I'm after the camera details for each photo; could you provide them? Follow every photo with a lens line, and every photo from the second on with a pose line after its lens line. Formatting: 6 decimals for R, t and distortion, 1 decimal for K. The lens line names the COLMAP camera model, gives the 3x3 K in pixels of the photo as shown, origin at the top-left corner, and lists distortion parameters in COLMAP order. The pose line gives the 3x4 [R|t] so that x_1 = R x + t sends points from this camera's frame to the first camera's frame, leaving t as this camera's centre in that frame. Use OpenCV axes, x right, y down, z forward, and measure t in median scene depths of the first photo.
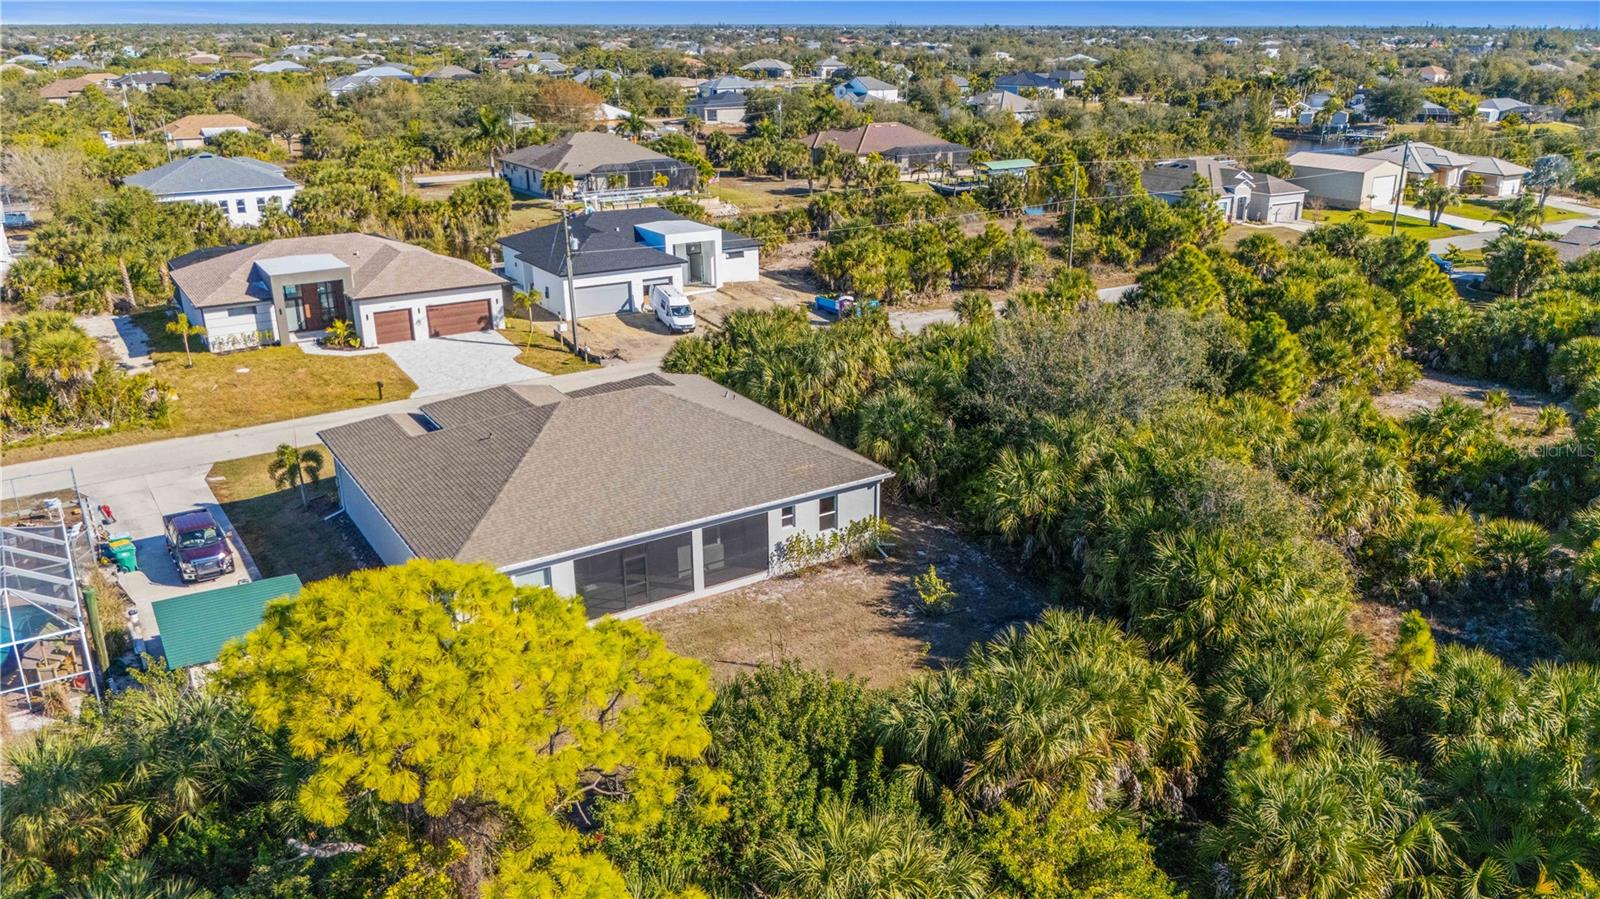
lens RADIAL K [[1133.2, 0, 798.9], [0, 1133.2, 478.1], [0, 0, 1]] dist [0.057992, -0.057850]
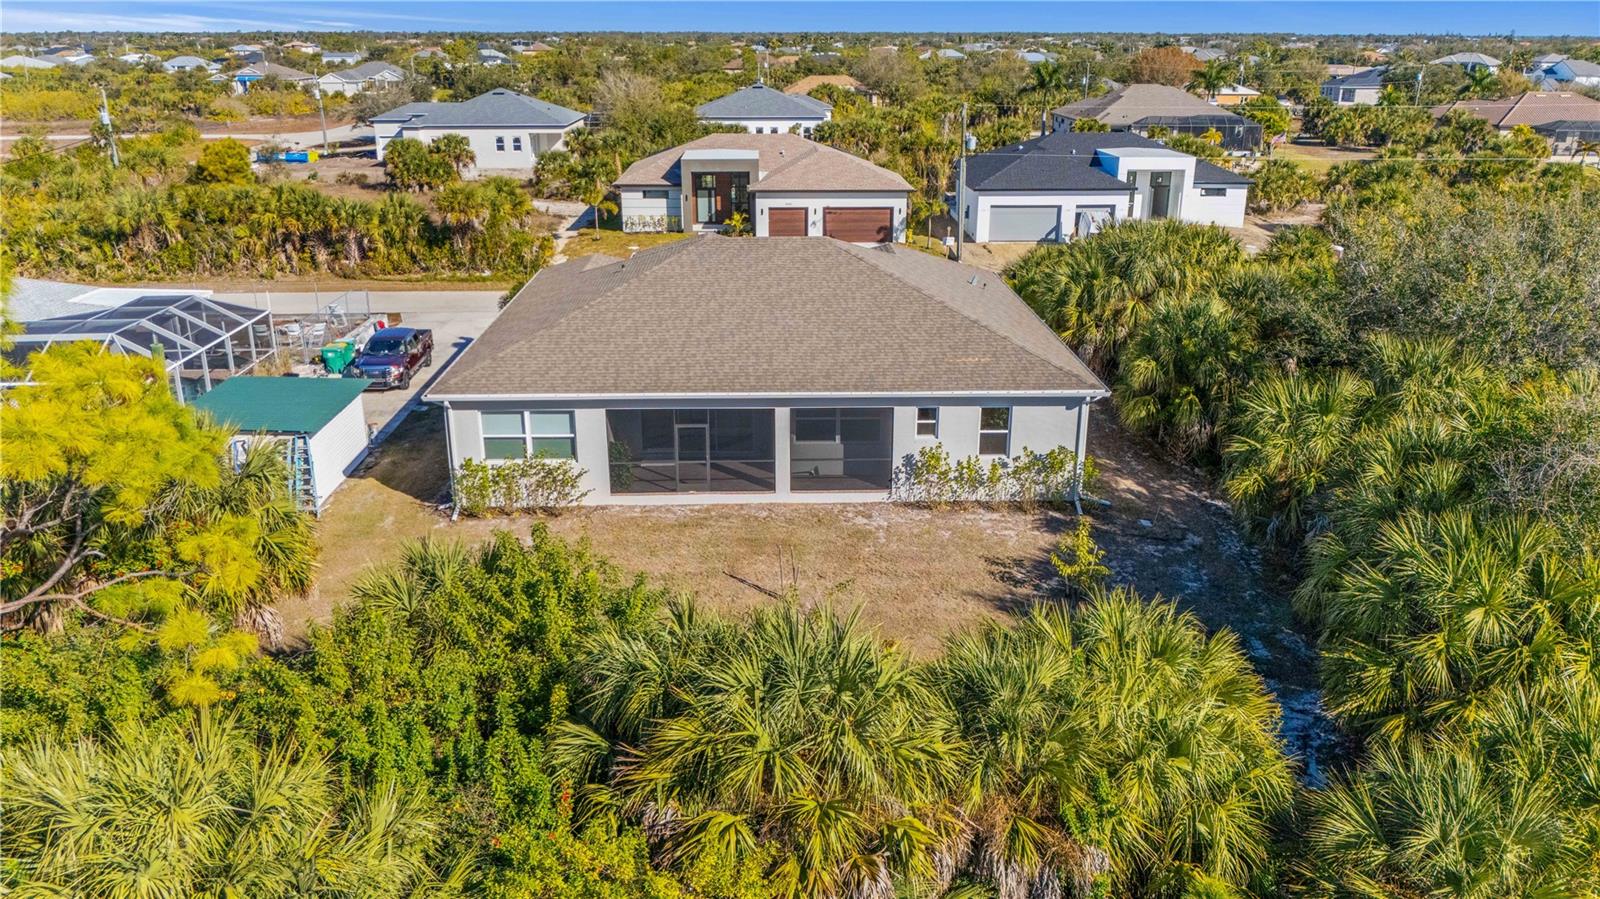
lens RADIAL K [[1133.2, 0, 798.9], [0, 1133.2, 478.1], [0, 0, 1]] dist [0.057992, -0.057850]
pose [[0.859812, 0.190092, -0.473907, 0.145869], [-0.190137, 0.980566, 0.048355, 0.027312], [0.473890, 0.048531, 0.879246, 0.183759]]
